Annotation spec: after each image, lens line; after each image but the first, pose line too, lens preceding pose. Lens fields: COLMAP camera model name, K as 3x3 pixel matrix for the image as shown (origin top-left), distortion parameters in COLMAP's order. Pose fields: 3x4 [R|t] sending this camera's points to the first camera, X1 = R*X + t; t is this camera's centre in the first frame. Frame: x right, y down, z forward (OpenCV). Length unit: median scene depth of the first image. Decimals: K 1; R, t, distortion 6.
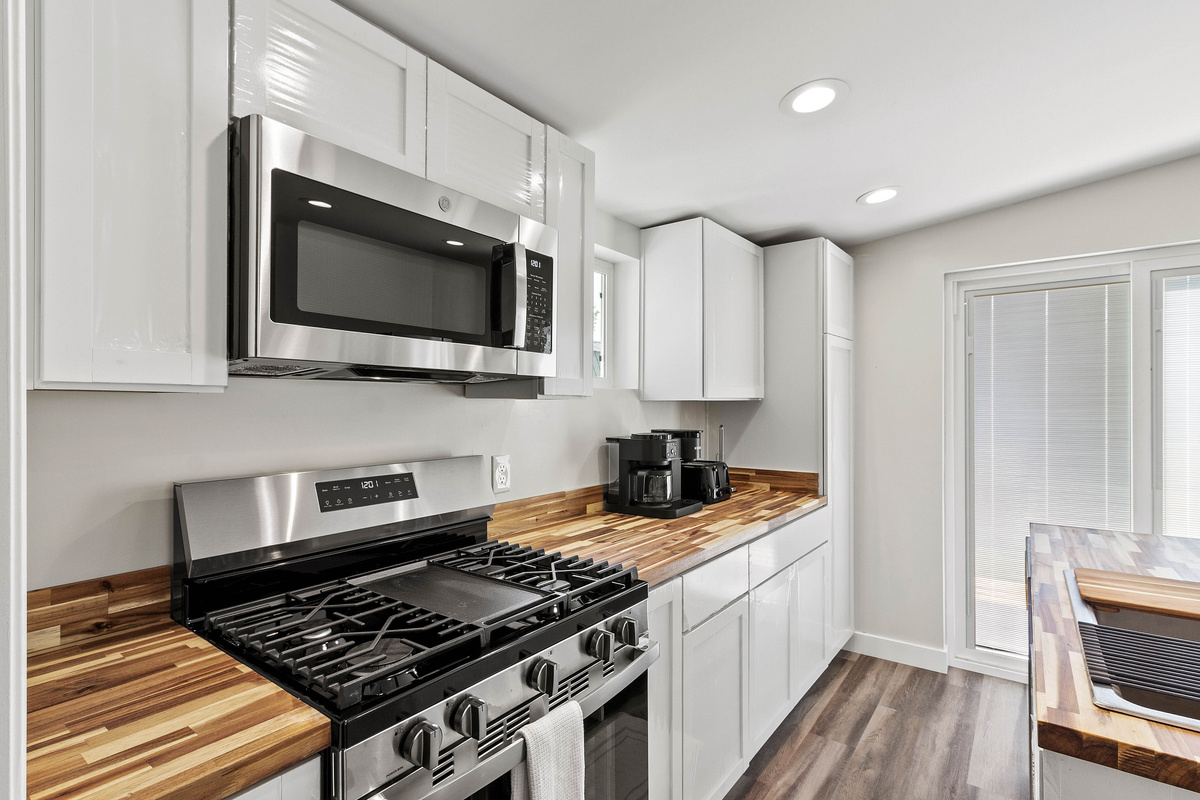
lens RADIAL K [[566.7, 0, 605.7], [0, 566.7, 402.9], [0, 0, 1]] dist [0.004880, -0.000581]
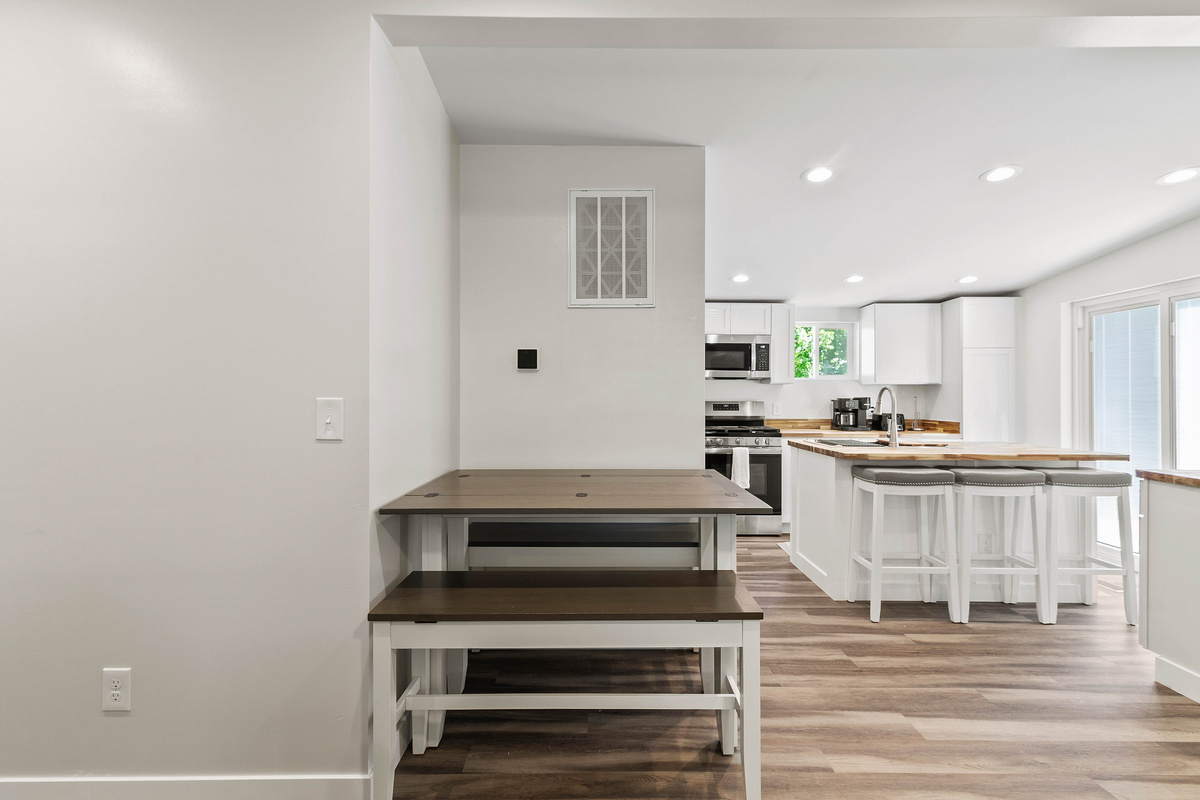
lens RADIAL K [[566.7, 0, 604.3], [0, 566.7, 395.7], [0, 0, 1]] dist [0.004880, -0.000581]
pose [[0.579176, 0.004293, -0.815191, 1.546409], [-0.001685, 0.999990, 0.004069, 0.037921], [0.815201, -0.000983, 0.579178, -1.338949]]
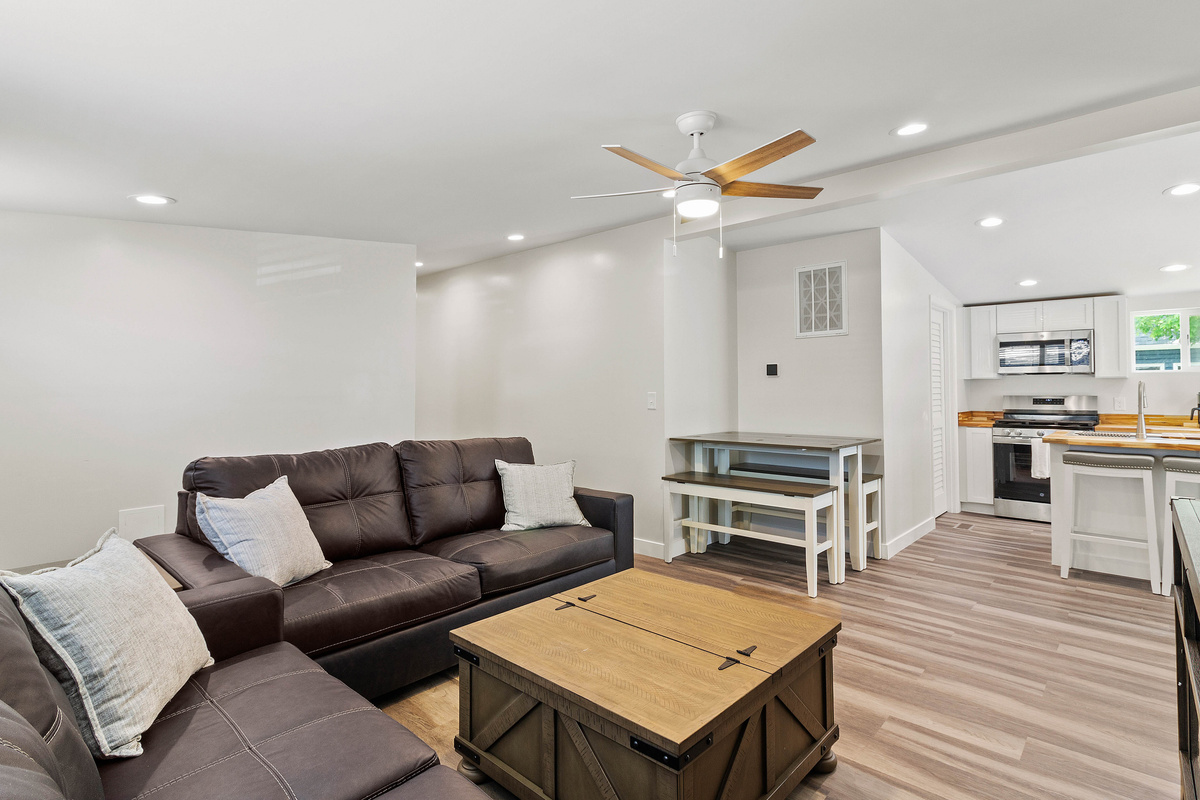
lens RADIAL K [[566.7, 0, 601.9], [0, 566.7, 392.2], [0, 0, 1]] dist [0.004880, -0.000581]
pose [[-0.129350, 0.003594, -0.991592, 2.688042], [0.005303, 0.999982, 0.002932, 0.037700], [0.991585, -0.004879, -0.129367, -1.110379]]
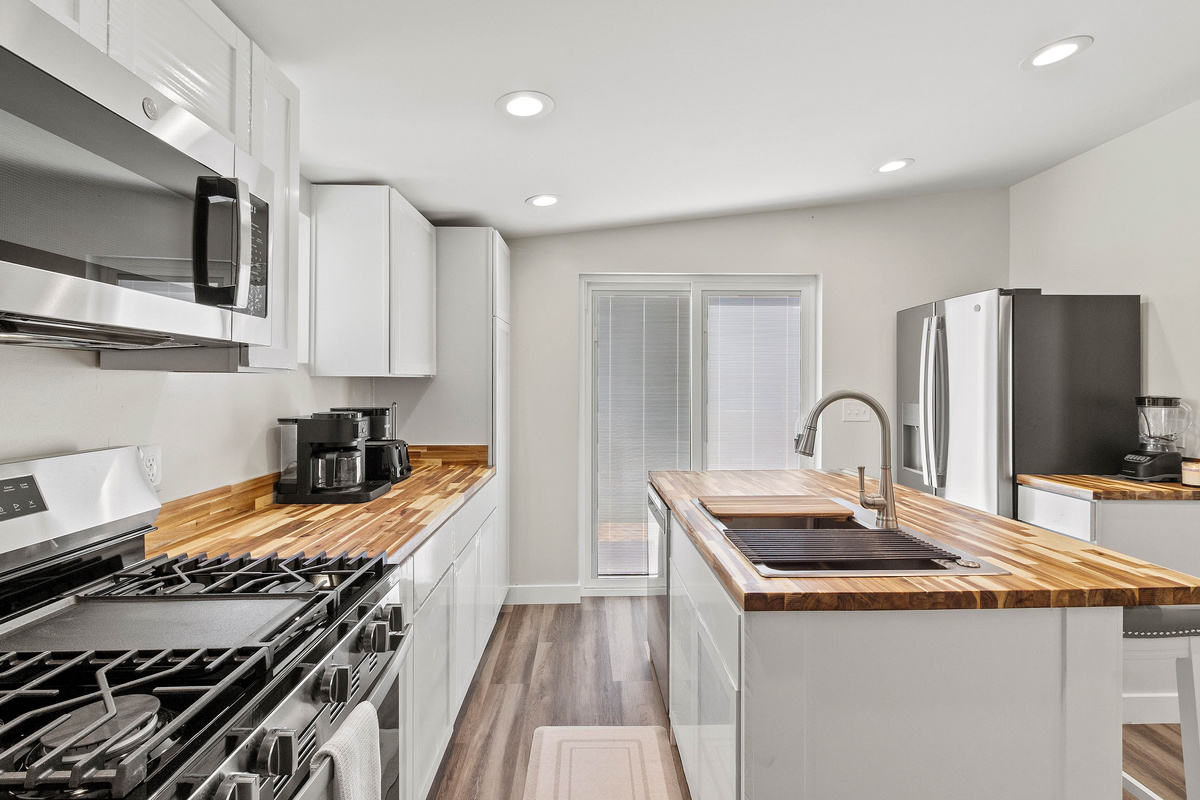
lens RADIAL K [[566.7, 0, 595.2], [0, 566.7, 384.2], [0, 0, 1]] dist [0.004880, -0.000581]
pose [[0.793090, 0.002044, 0.609101, -0.152394], [-0.005024, 0.999982, 0.003185, 0.004163], [-0.609084, -0.005586, 0.793086, 0.024115]]
